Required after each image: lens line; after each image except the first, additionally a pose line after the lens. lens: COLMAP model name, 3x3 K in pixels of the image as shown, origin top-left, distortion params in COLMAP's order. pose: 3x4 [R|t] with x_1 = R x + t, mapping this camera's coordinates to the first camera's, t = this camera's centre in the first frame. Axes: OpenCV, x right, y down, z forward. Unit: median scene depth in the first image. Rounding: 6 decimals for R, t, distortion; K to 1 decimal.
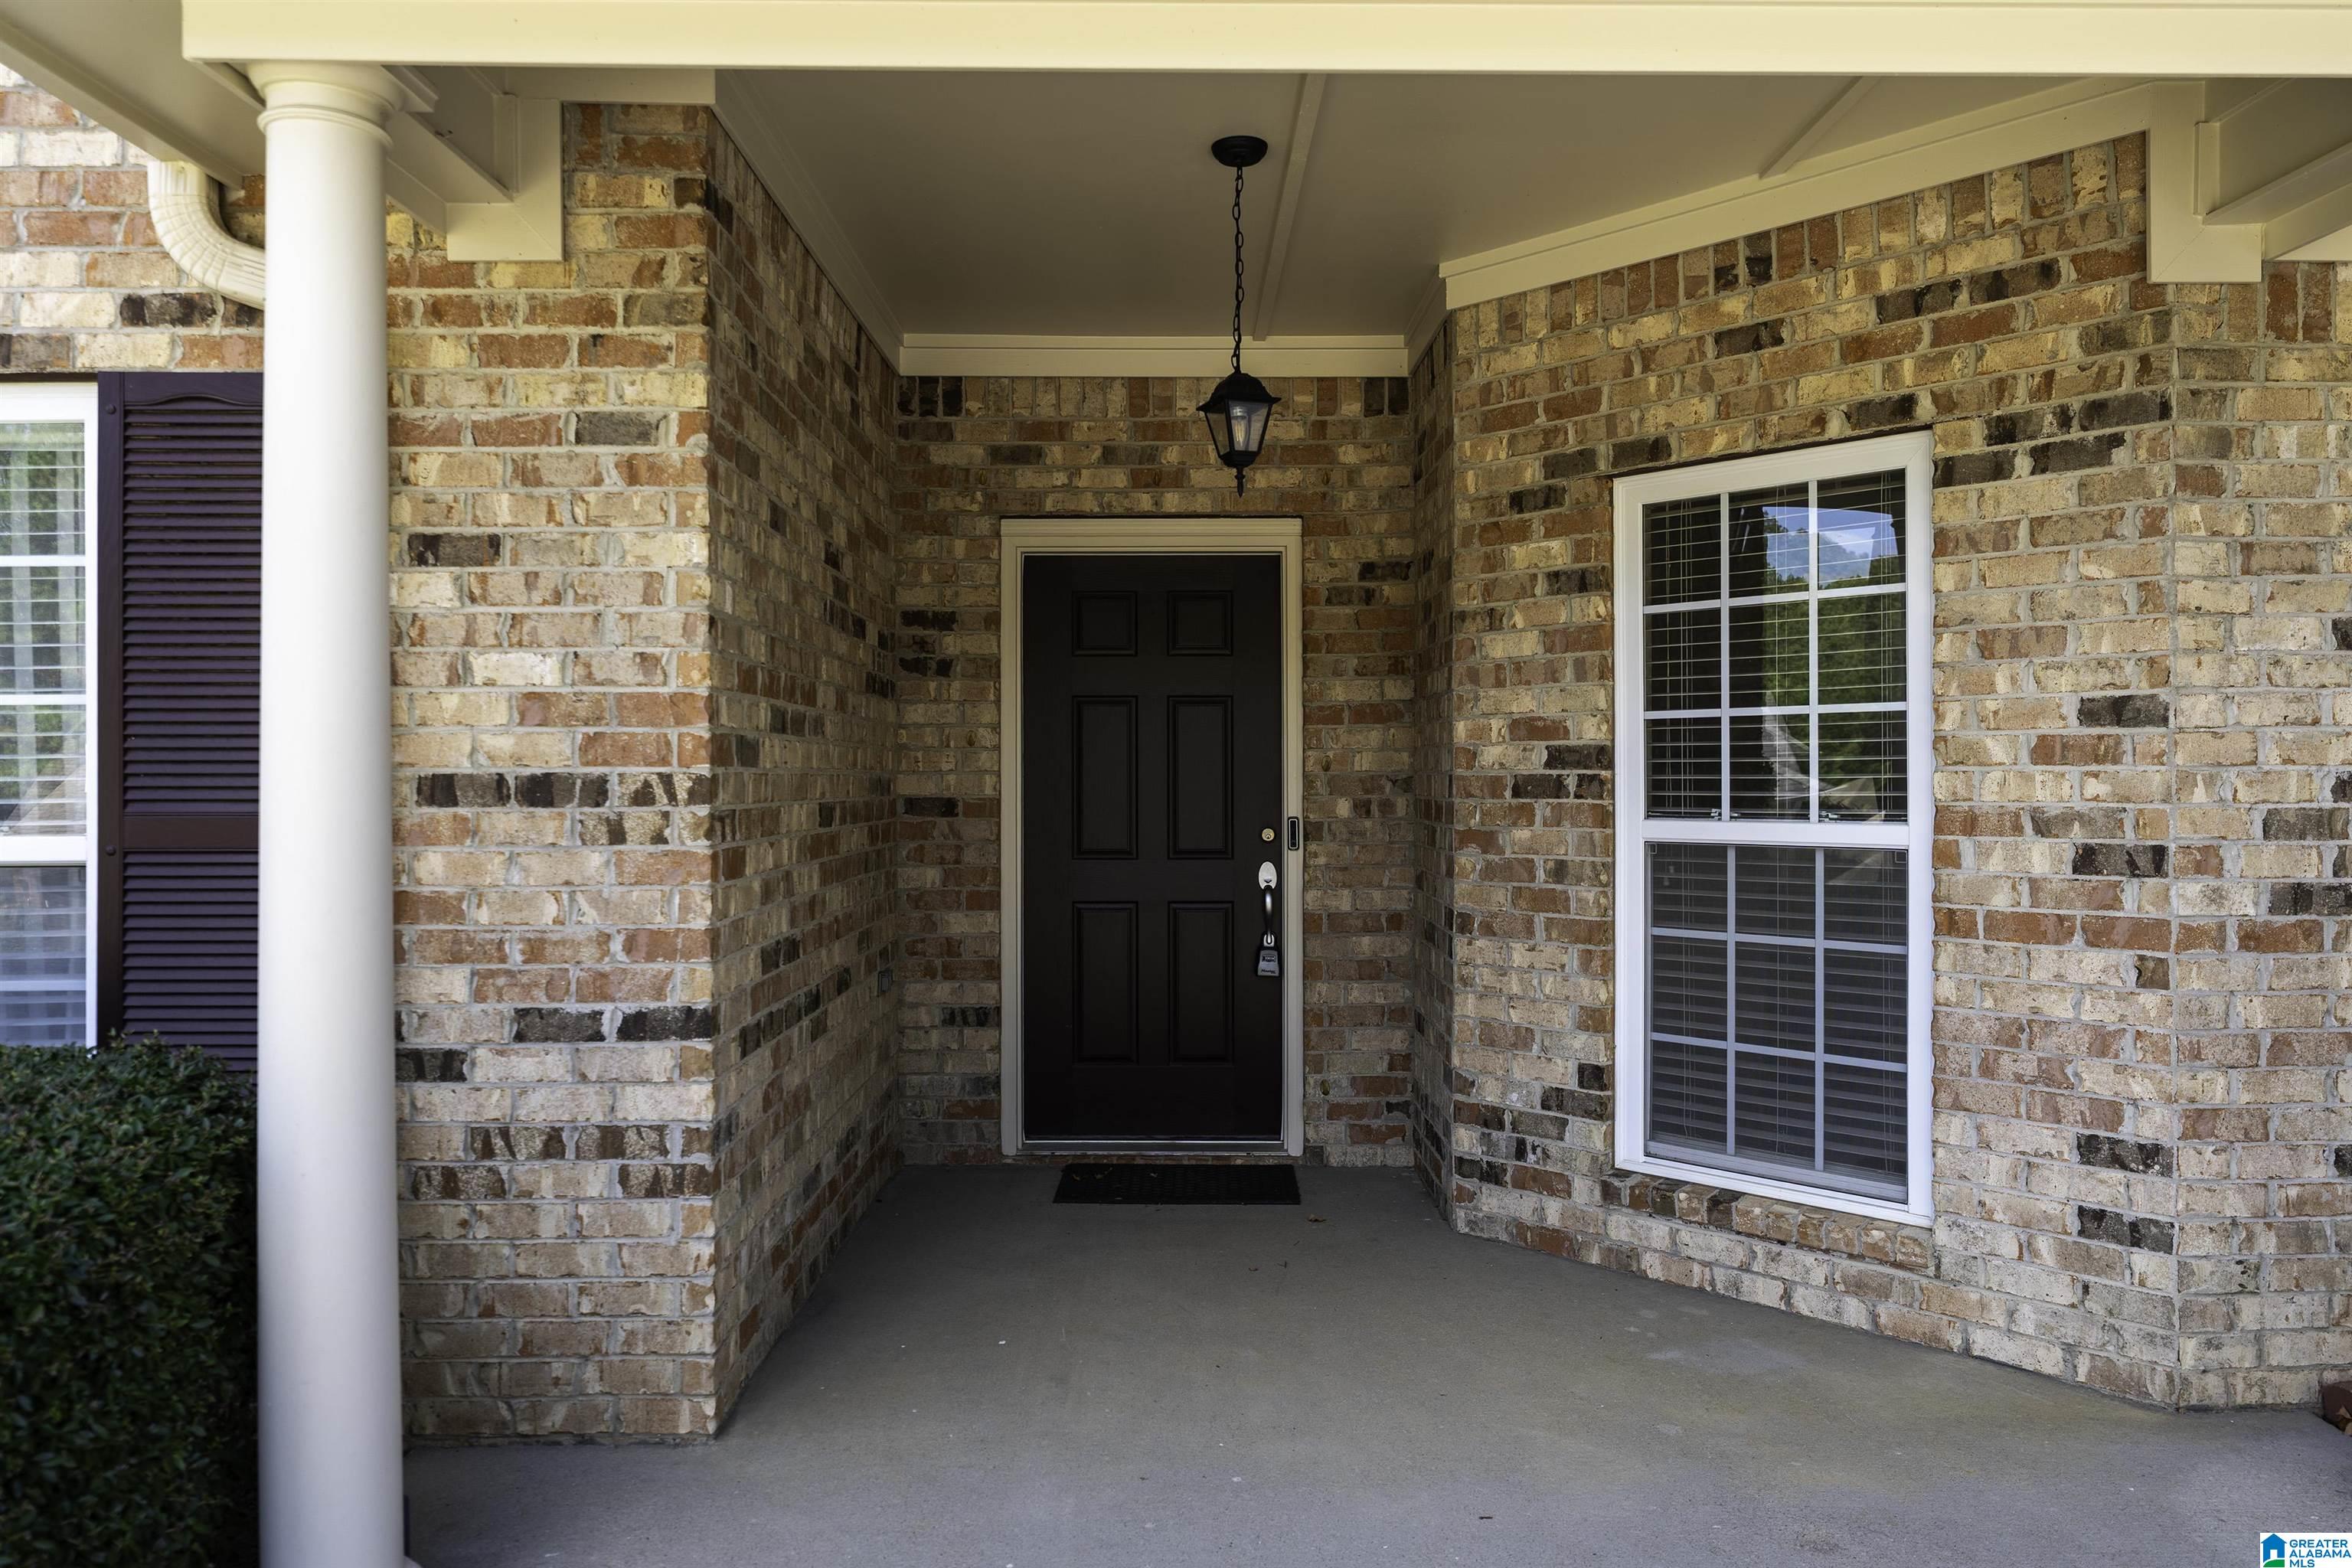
lens RADIAL K [[1580.6, 0, 1166.2], [0, 1580.6, 806.3], [0, 0, 1]] dist [-0.011125, 0.022583]
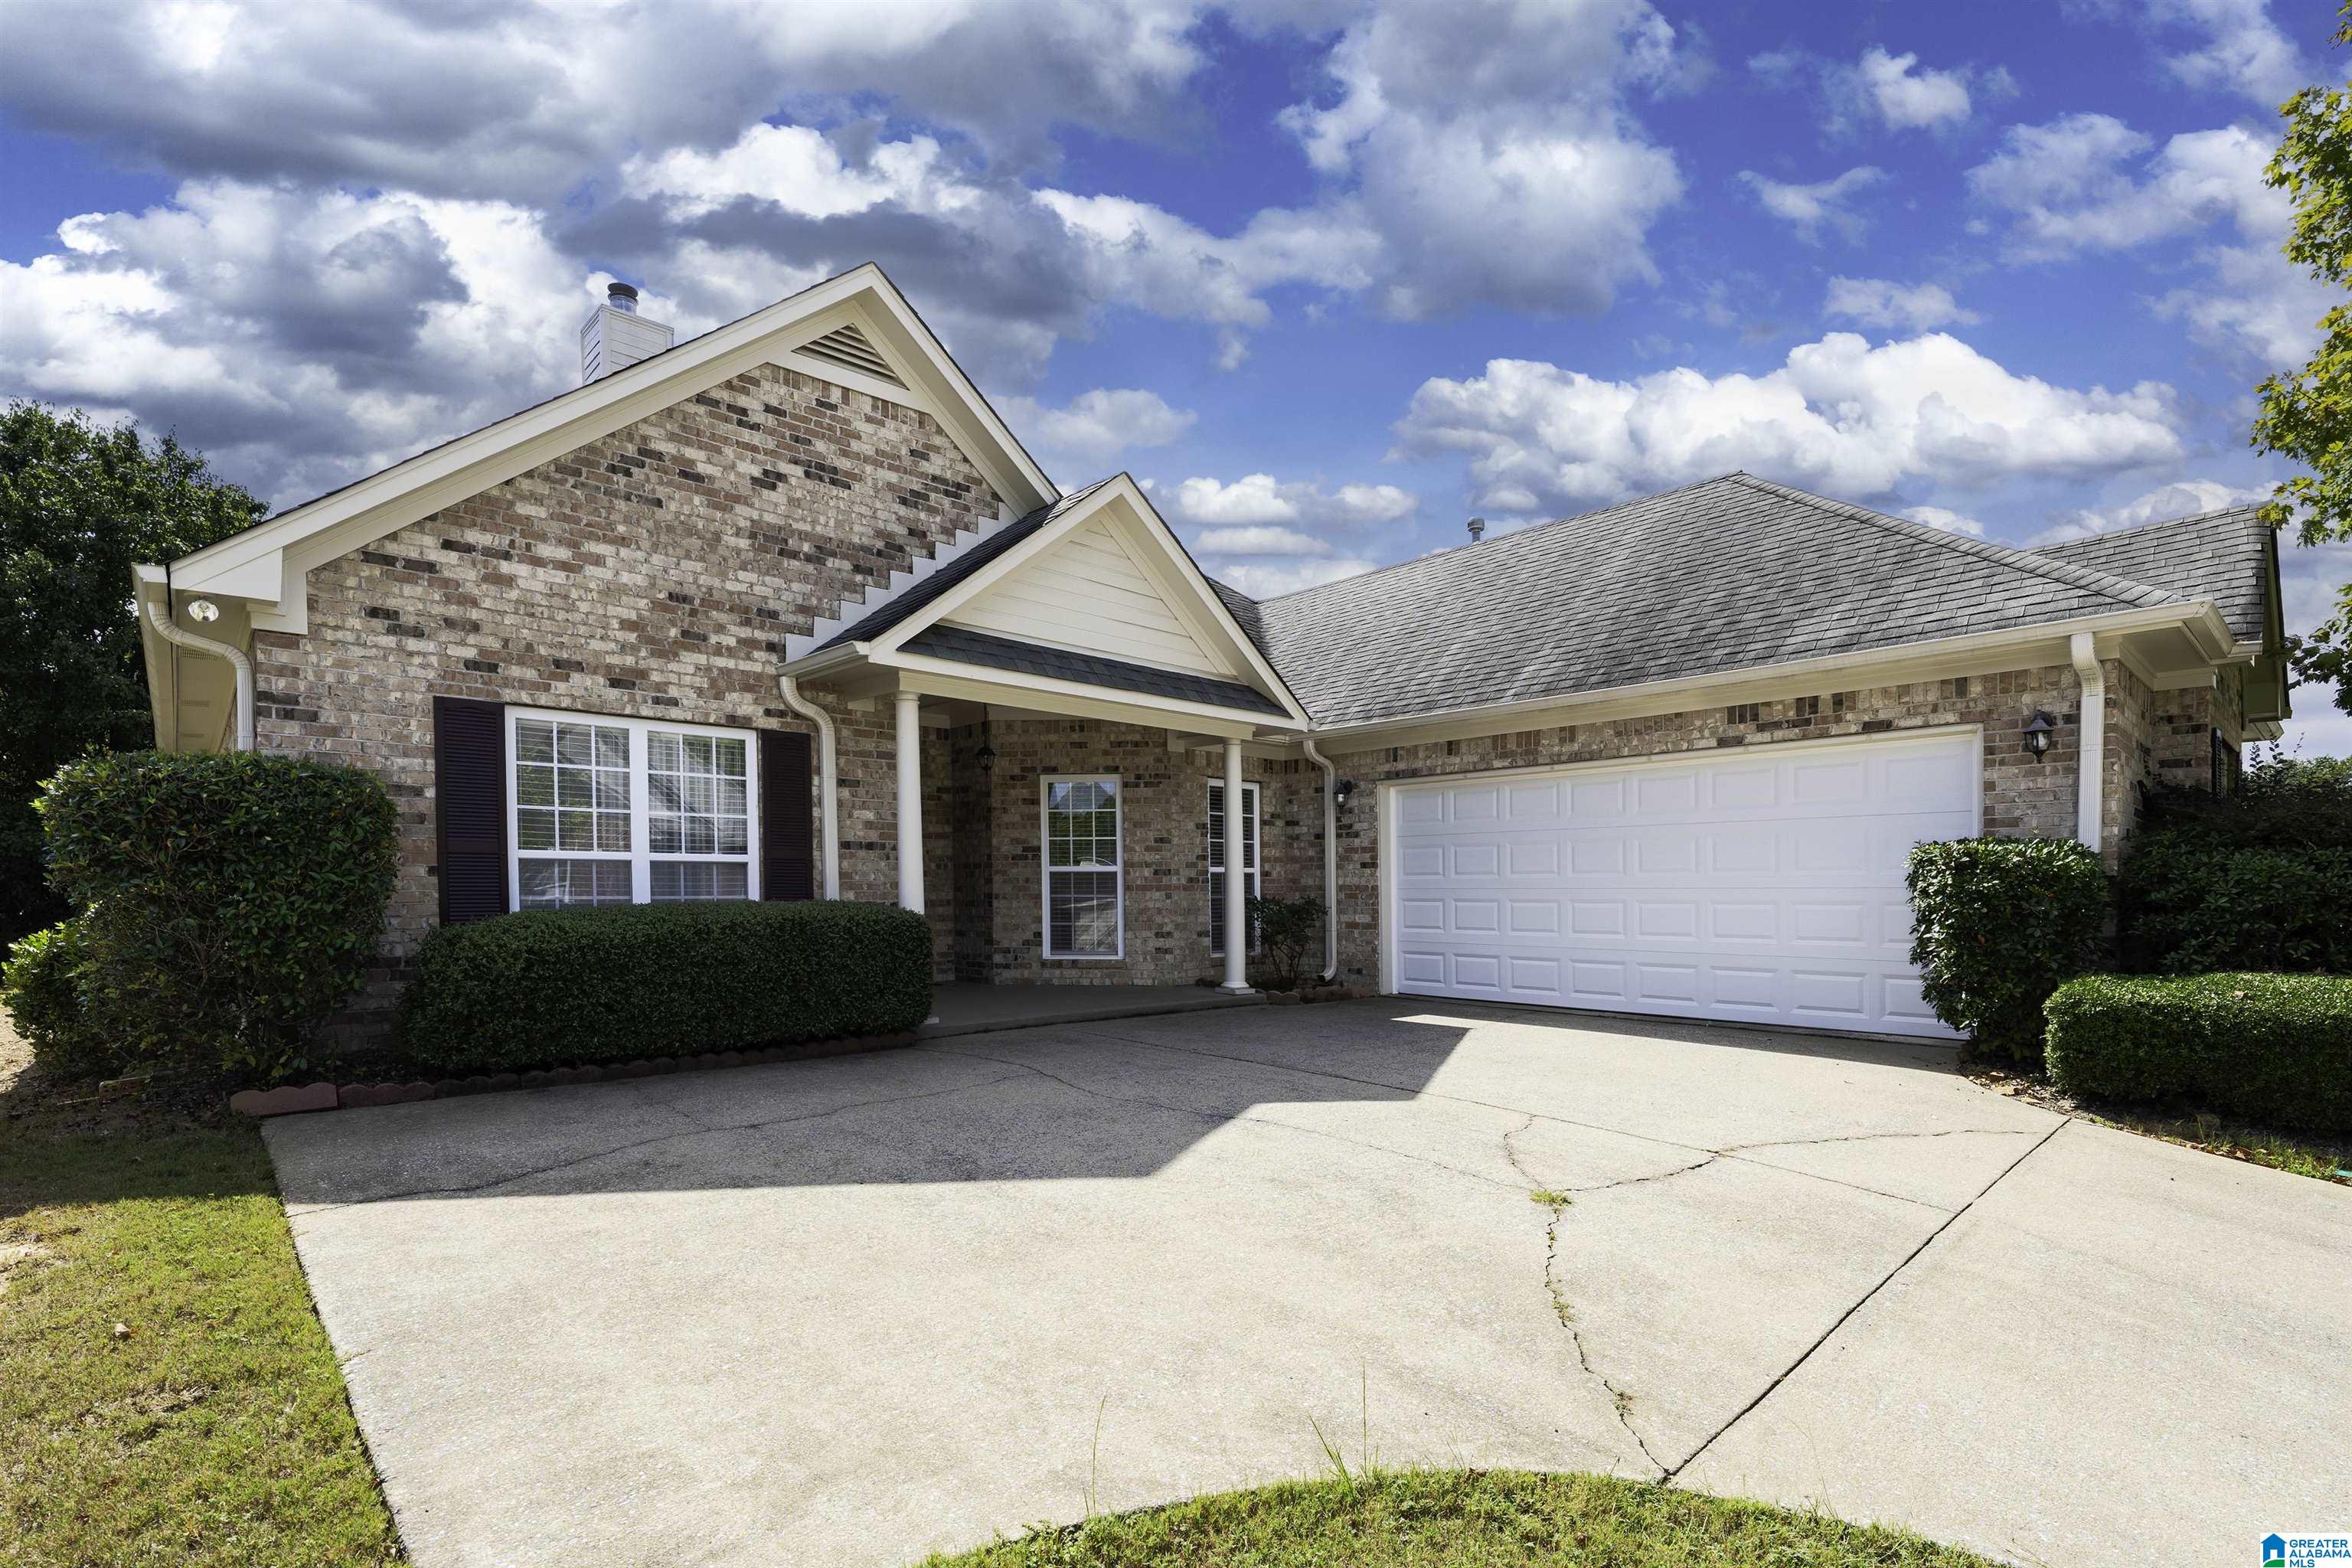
lens RADIAL K [[1087.7, 0, 1128.3], [0, 1087.7, 907.6], [0, 0, 1]] dist [-0.000203, 0.000348]
pose [[0.760077, -0.005370, 0.649811, -1.319831], [0.010002, 0.999944, -0.003437, 0.125720], [-0.649756, 0.009112, 0.760088, -1.165260]]
